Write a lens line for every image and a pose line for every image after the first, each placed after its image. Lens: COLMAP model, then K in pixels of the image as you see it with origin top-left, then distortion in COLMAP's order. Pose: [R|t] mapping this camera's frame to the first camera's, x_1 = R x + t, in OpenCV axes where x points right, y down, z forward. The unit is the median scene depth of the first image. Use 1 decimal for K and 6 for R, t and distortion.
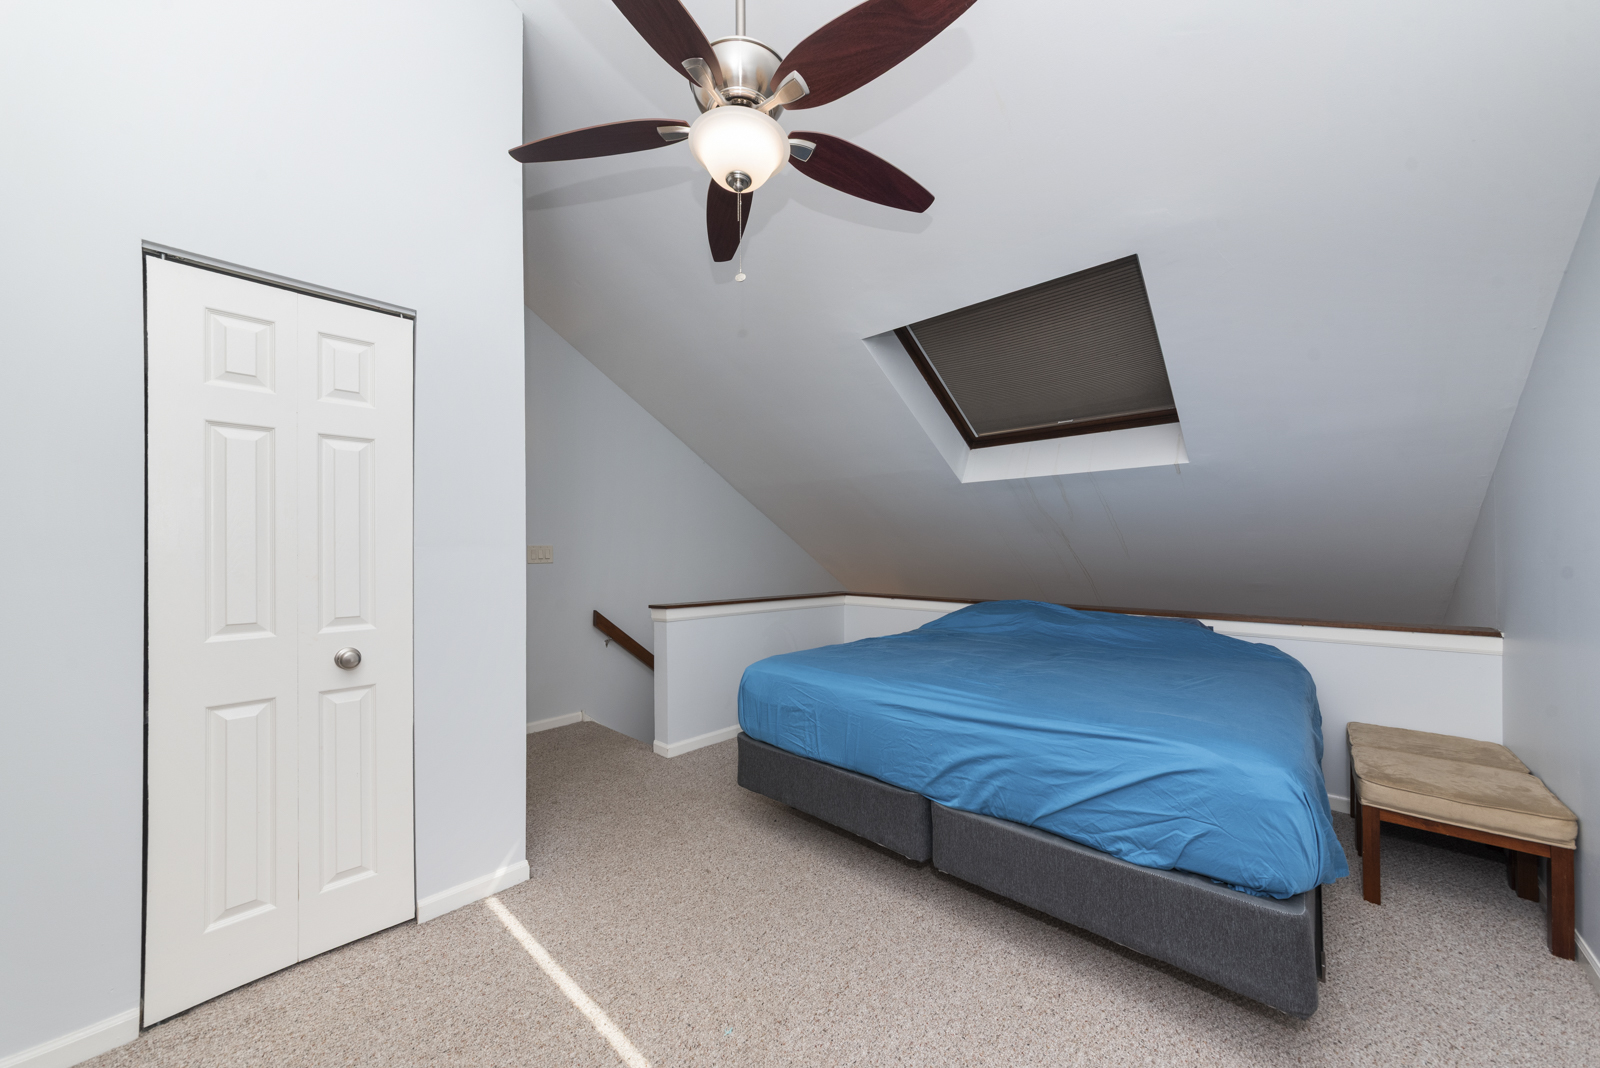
lens RADIAL K [[563.7, 0, 795.9], [0, 563.7, 536.9], [0, 0, 1]] dist [0.000024, -0.000061]
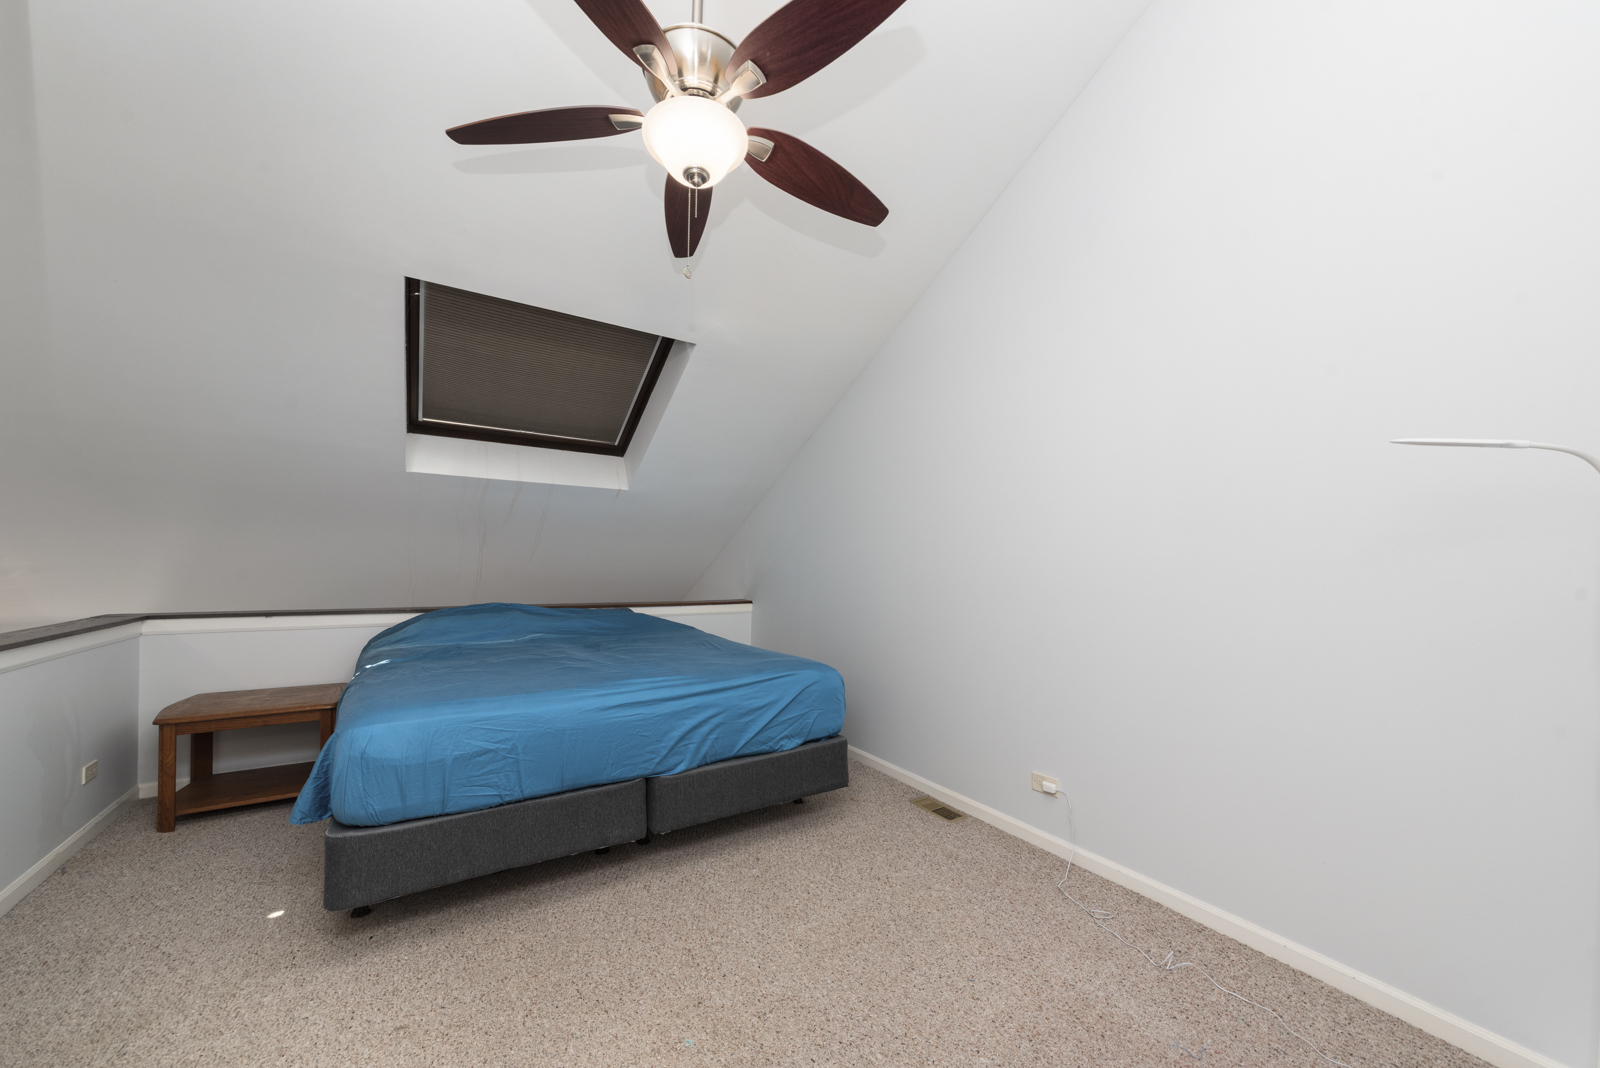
lens RADIAL K [[579.0, 0, 795.6], [0, 579.0, 557.1], [0, 0, 1]] dist [0.000206, -0.000019]
pose [[0.268381, 0.008148, 0.963278, -0.848595], [-0.040278, 0.999185, 0.002770, 0.010933], [-0.962471, -0.039542, 0.268490, 0.455147]]
